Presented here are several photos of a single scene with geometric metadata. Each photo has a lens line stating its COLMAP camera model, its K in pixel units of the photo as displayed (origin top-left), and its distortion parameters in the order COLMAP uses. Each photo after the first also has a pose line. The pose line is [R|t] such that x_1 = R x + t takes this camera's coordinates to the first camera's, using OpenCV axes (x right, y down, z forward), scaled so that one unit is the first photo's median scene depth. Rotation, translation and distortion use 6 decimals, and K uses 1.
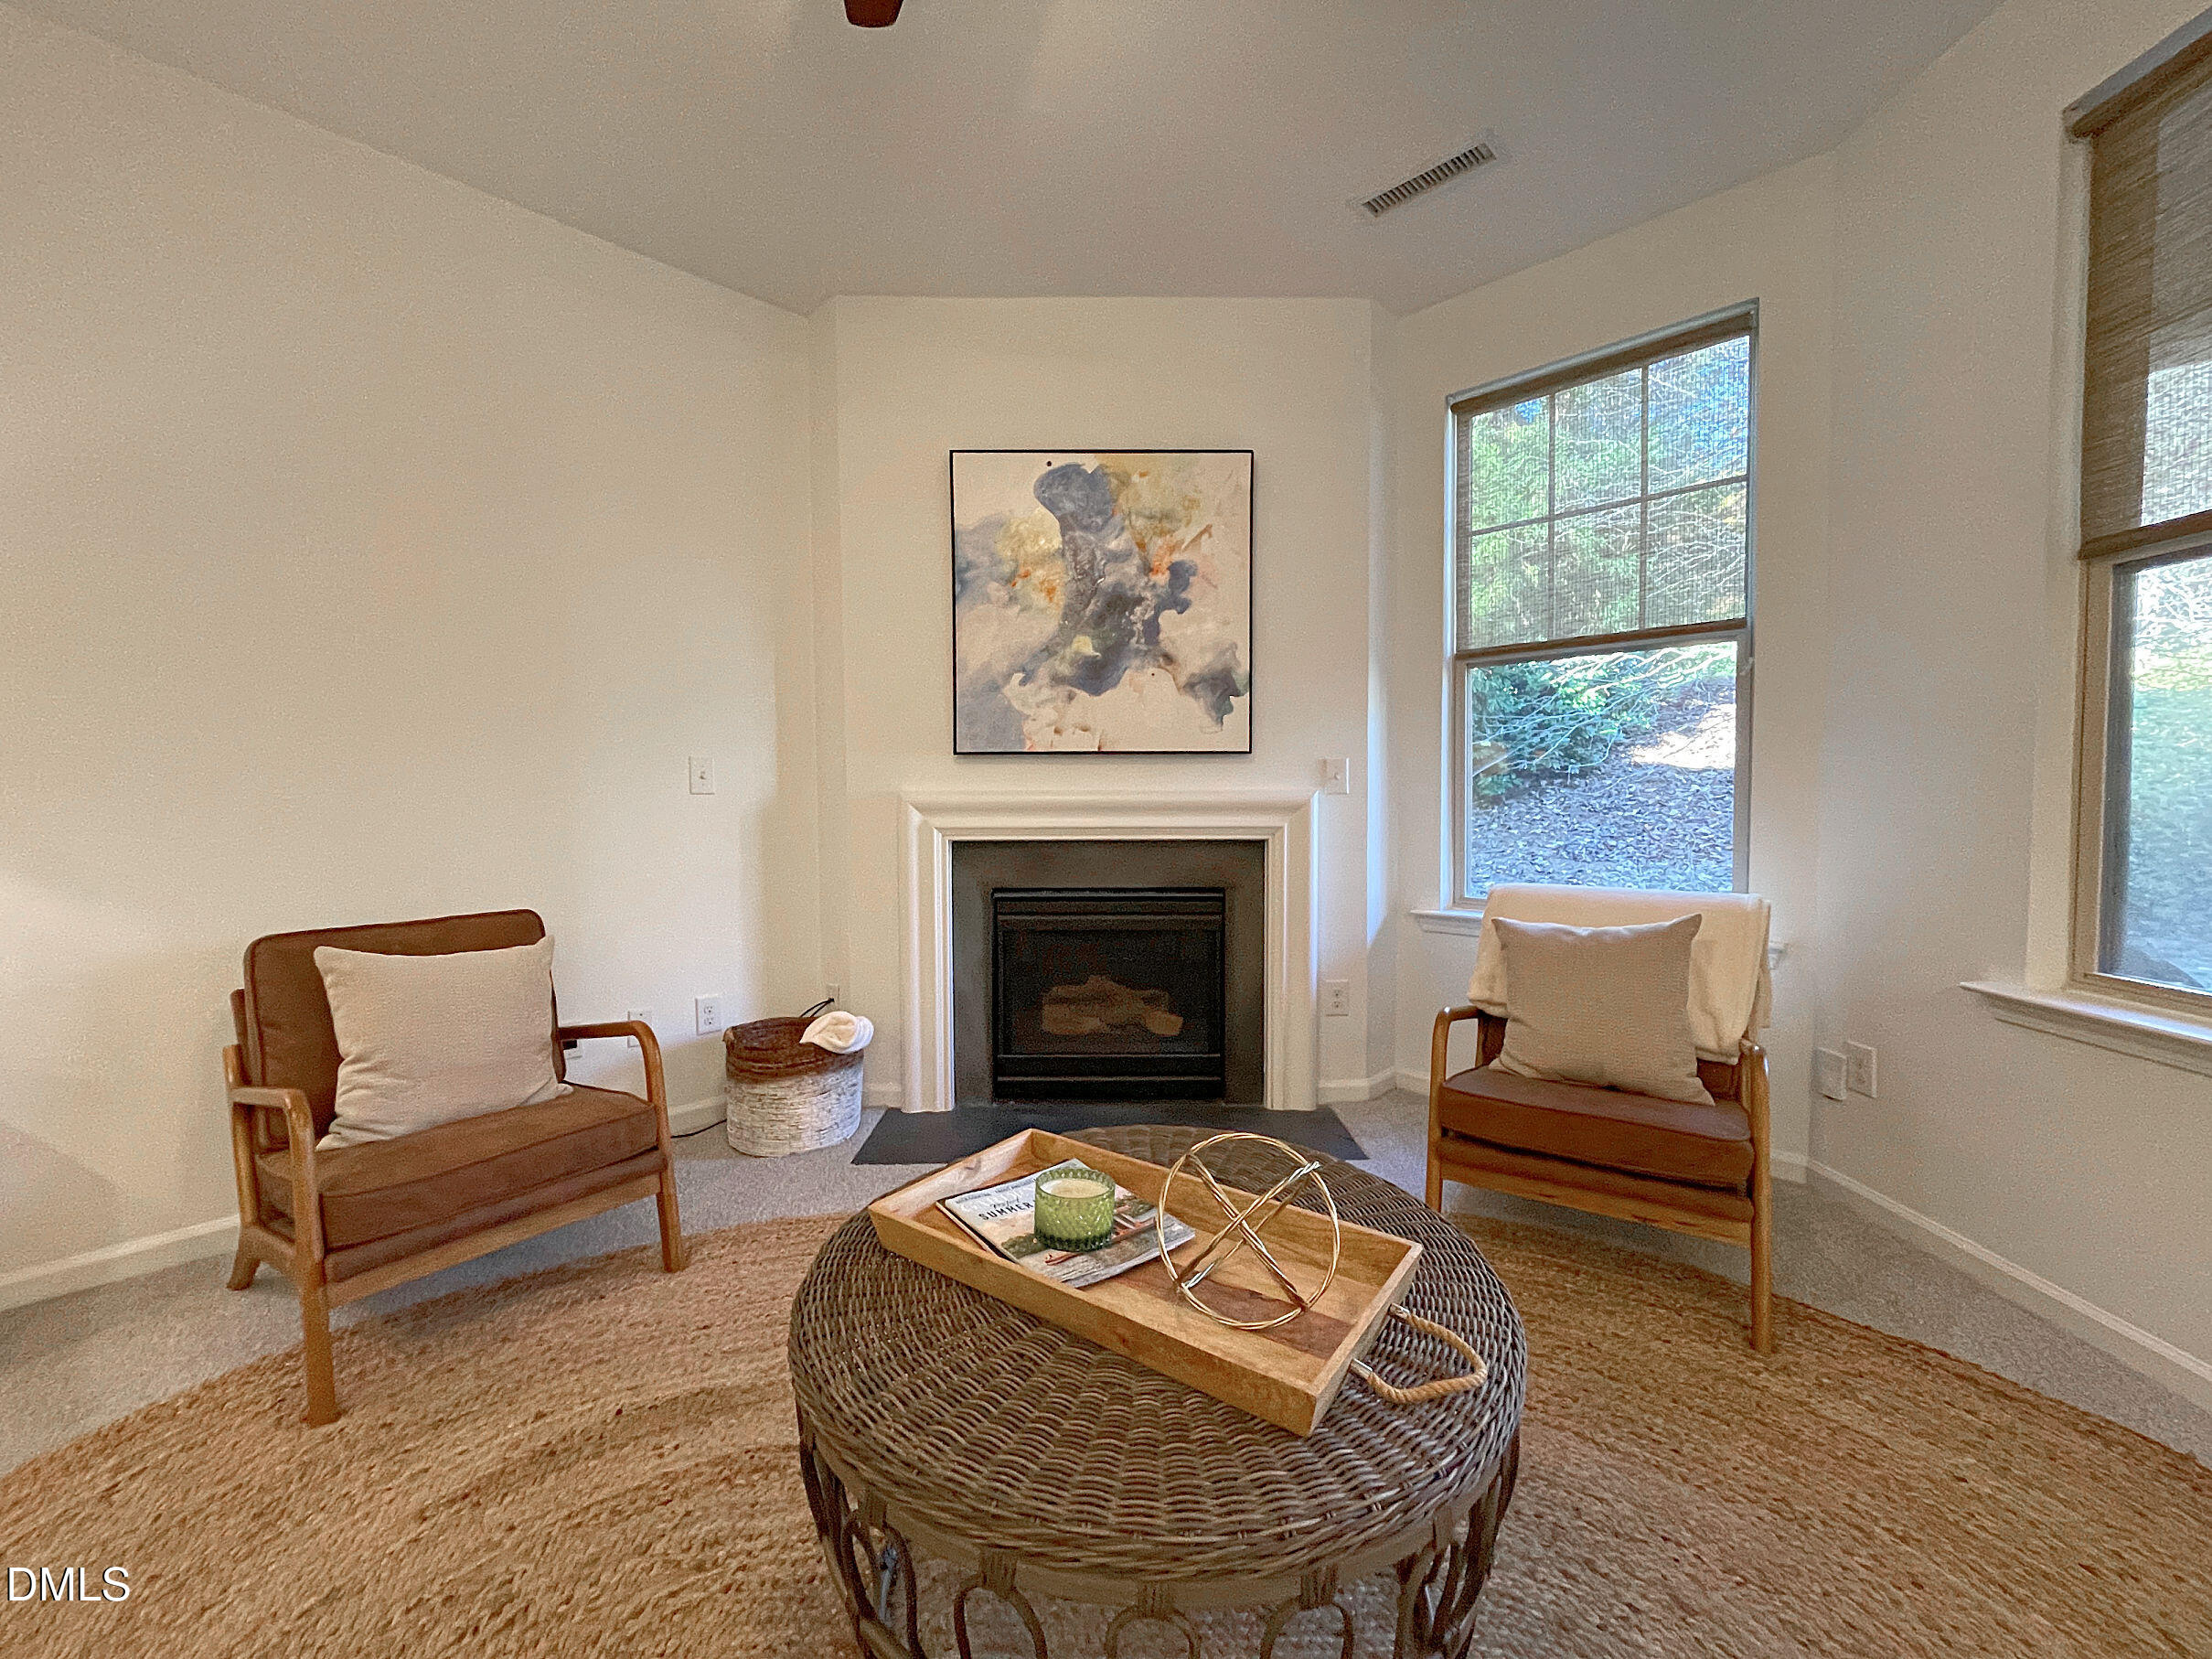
lens RADIAL K [[902.5, 0, 1104.4], [0, 902.5, 833.7], [0, 0, 1]] dist [0.001868, -0.000612]
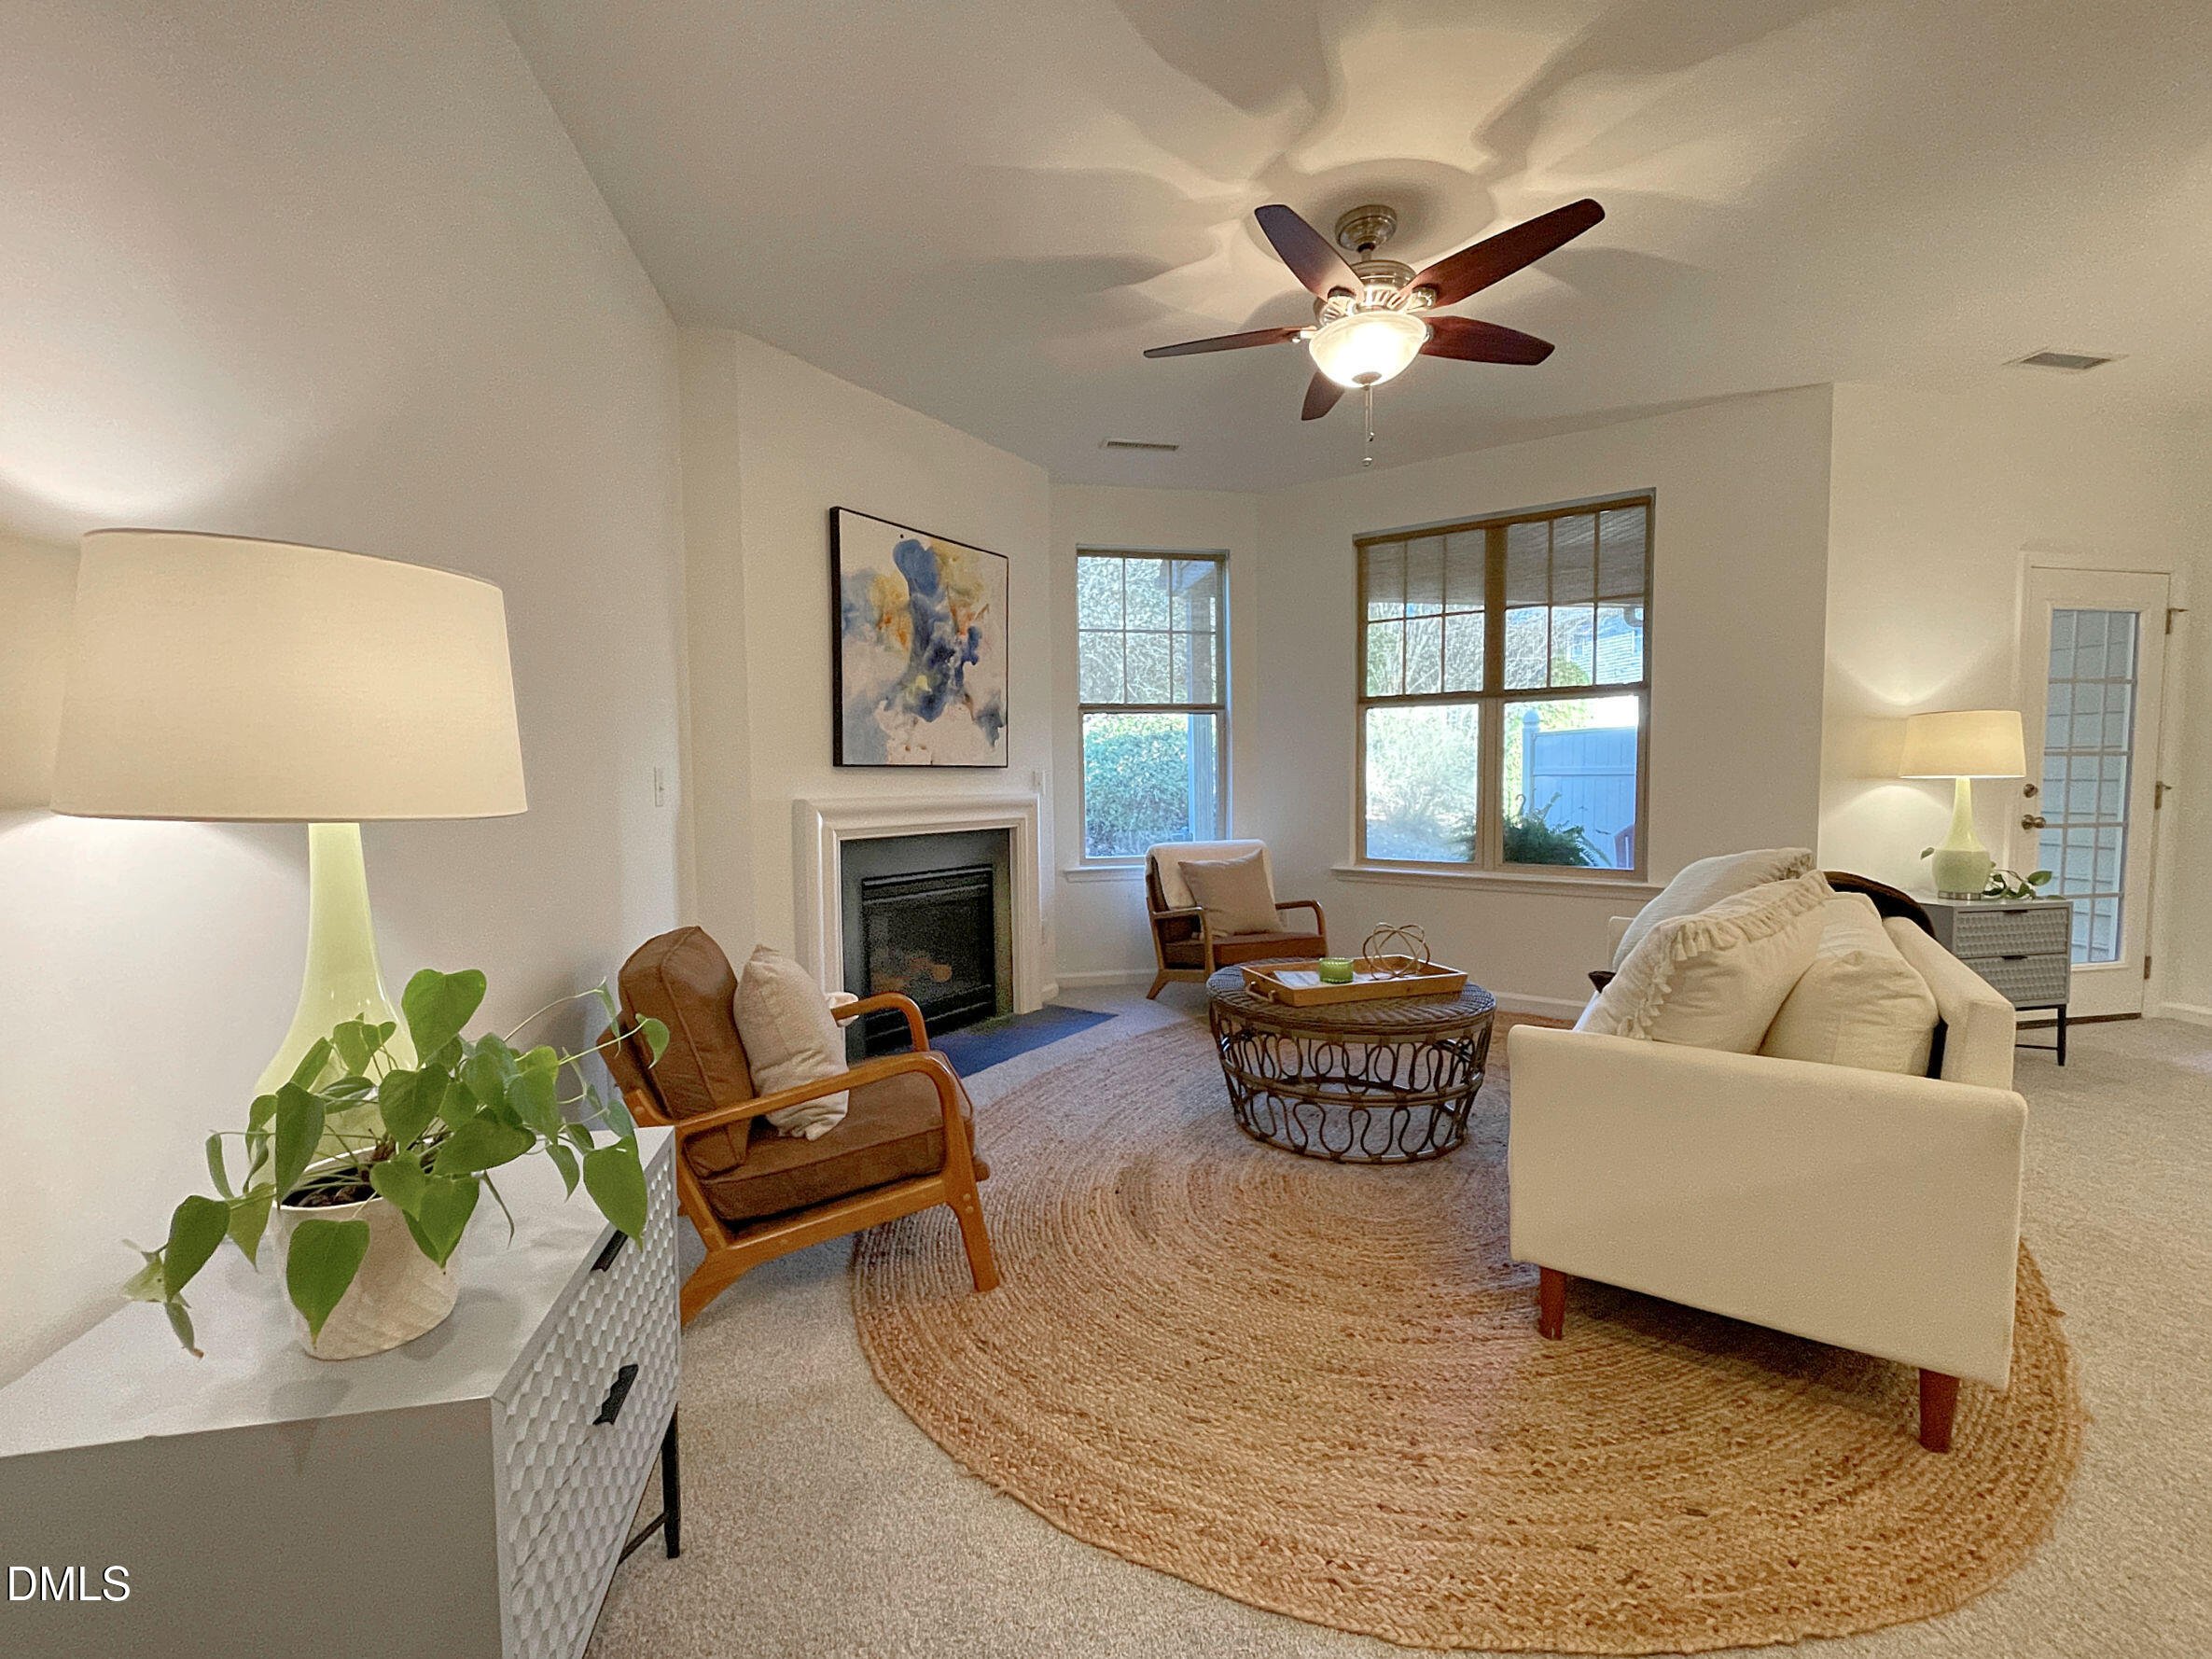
lens RADIAL K [[902.5, 0, 1106.8], [0, 902.5, 833.0], [0, 0, 1]] dist [0.001868, -0.000612]
pose [[0.596311, -0.045667, 0.801453, -0.904116], [0.040066, 0.998829, 0.027103, -0.019235], [-0.801753, 0.015949, 0.597443, 0.025788]]
